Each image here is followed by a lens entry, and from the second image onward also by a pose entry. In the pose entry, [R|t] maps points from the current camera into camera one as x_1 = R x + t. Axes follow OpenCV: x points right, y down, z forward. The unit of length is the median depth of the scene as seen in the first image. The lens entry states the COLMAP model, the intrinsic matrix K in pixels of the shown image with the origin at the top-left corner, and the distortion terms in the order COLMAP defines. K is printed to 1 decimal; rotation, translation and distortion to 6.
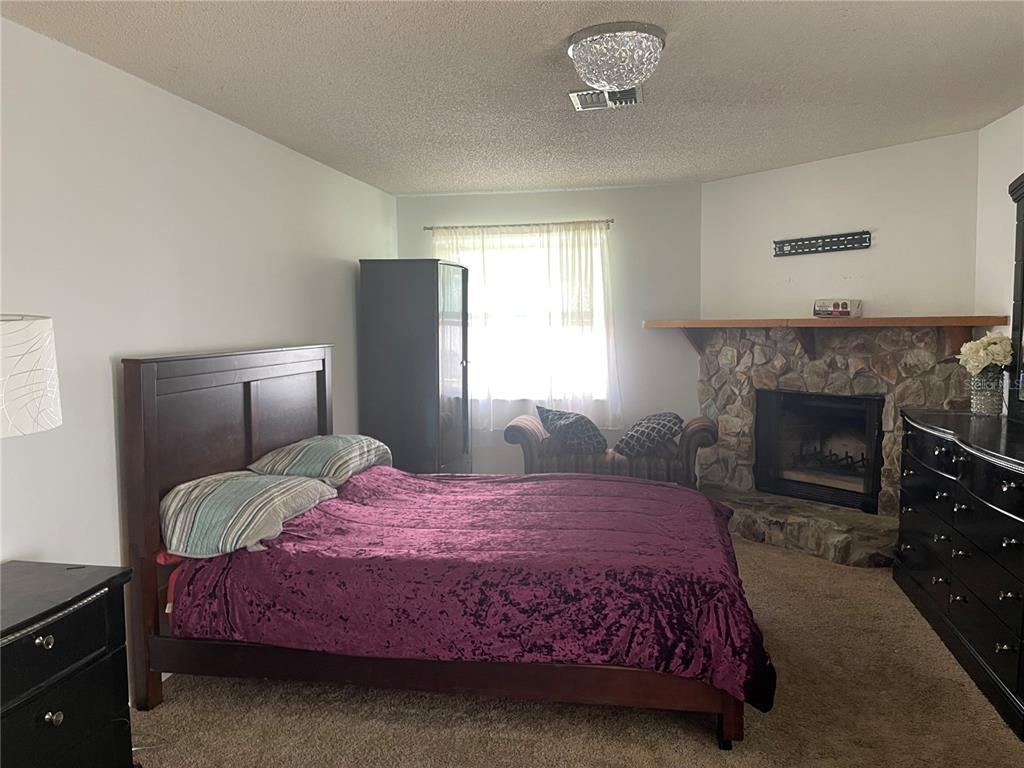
lens RADIAL K [[798.7, 0, 512.0], [0, 798.7, 384.0], [0, 0, 1]] dist [0.090884, -0.068831]
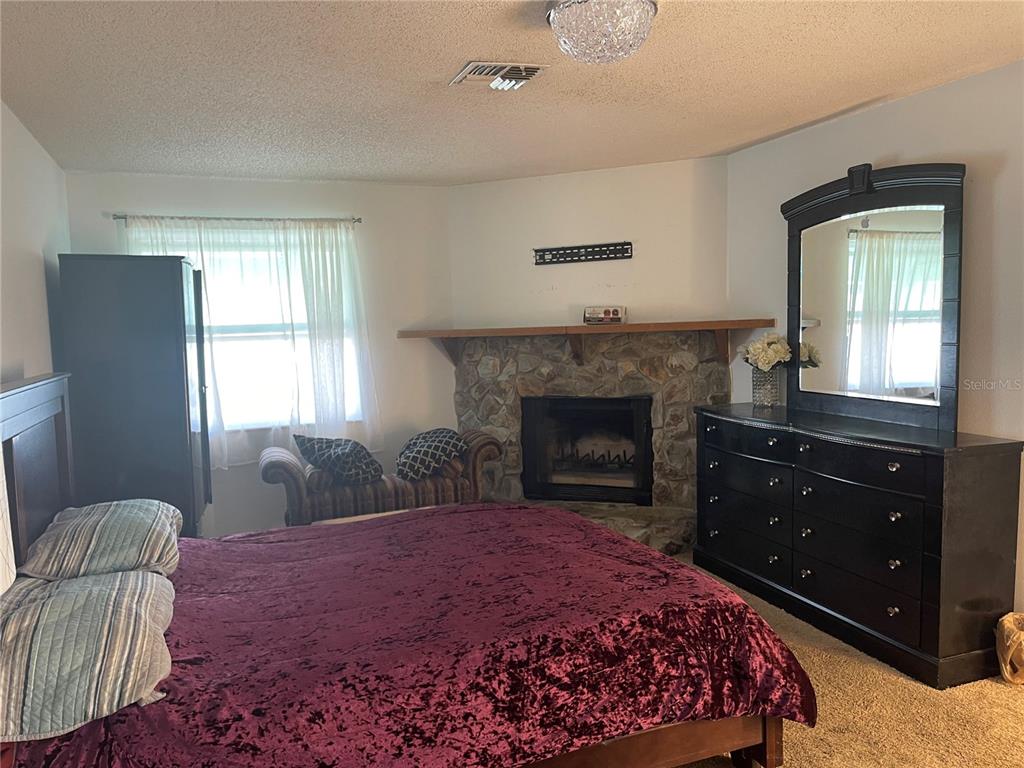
lens RADIAL K [[798.7, 0, 512.0], [0, 798.7, 384.0], [0, 0, 1]] dist [0.090884, -0.068831]
pose [[0.851657, -0.058770, 0.520793, -0.236608], [0.065717, 0.997825, 0.005135, -0.016966], [-0.519962, 0.029851, 0.853667, 0.174698]]
